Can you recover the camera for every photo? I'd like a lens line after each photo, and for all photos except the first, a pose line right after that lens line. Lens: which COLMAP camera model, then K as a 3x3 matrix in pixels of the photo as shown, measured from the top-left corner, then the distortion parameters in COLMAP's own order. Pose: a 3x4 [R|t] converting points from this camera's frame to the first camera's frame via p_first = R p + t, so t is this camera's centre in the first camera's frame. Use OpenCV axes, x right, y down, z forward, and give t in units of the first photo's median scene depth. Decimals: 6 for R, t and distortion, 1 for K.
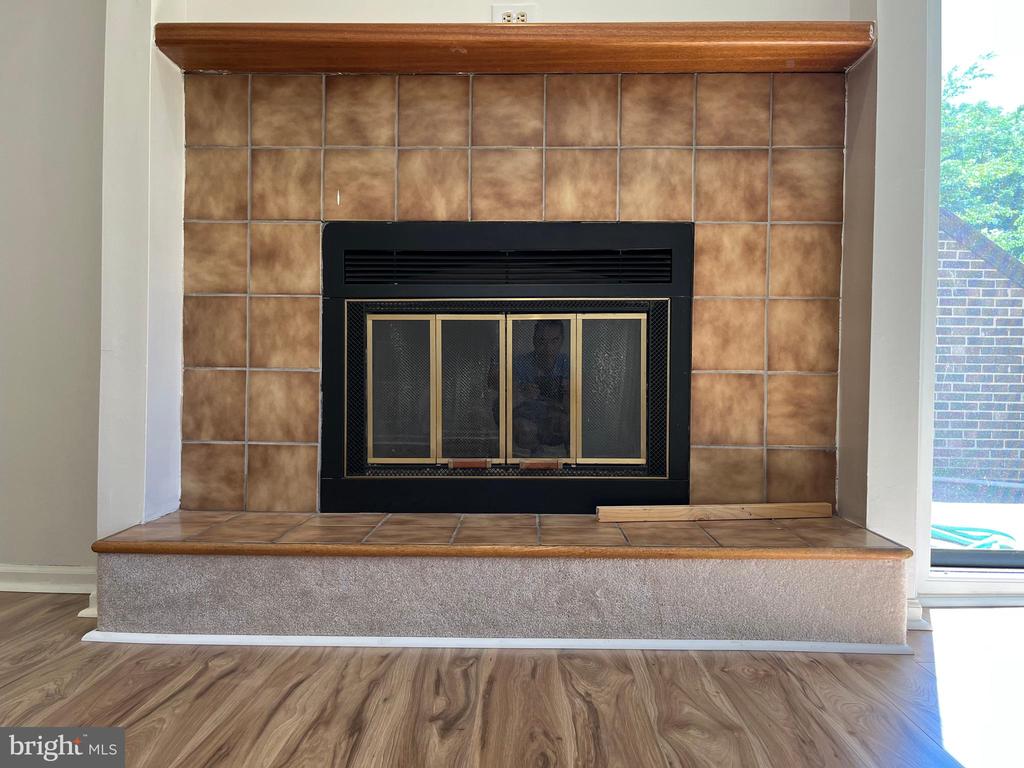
lens RADIAL K [[774.2, 0, 508.2], [0, 774.2, 387.2], [0, 0, 1]] dist [0.056310, -0.083220]
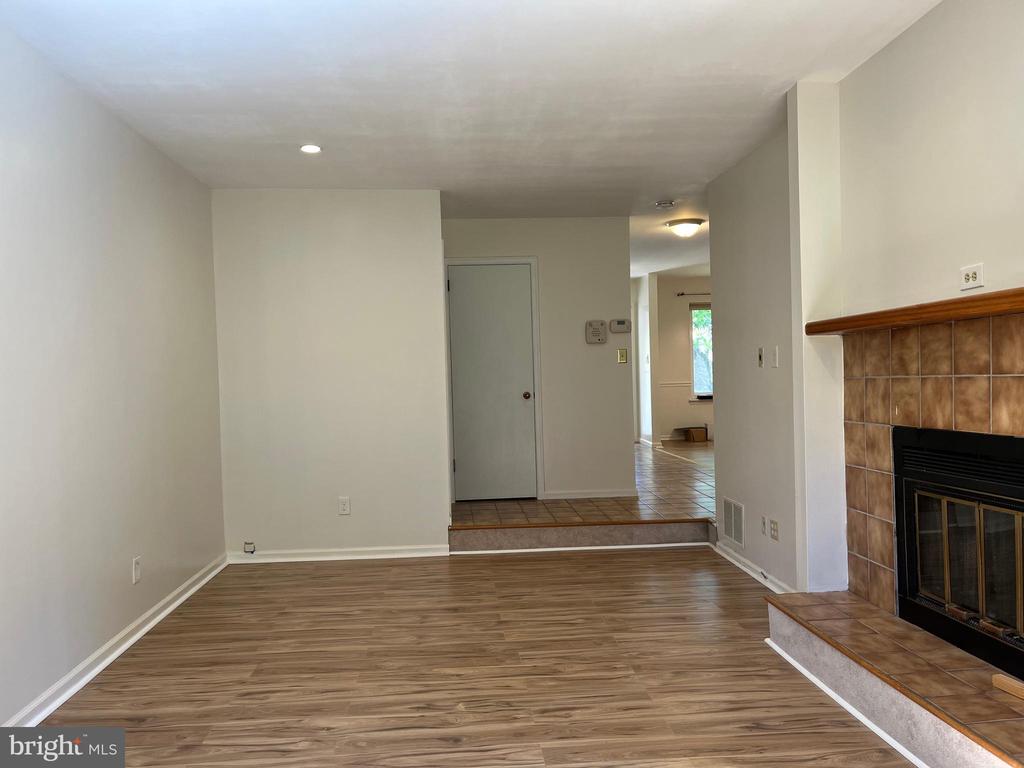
lens RADIAL K [[774.2, 0, 508.2], [0, 774.2, 387.2], [0, 0, 1]] dist [0.056310, -0.083220]
pose [[0.098358, -0.002310, -0.995148, 1.210438], [0.021436, 0.999770, -0.000202, -0.303845], [0.994920, -0.021312, 0.098385, 0.105402]]
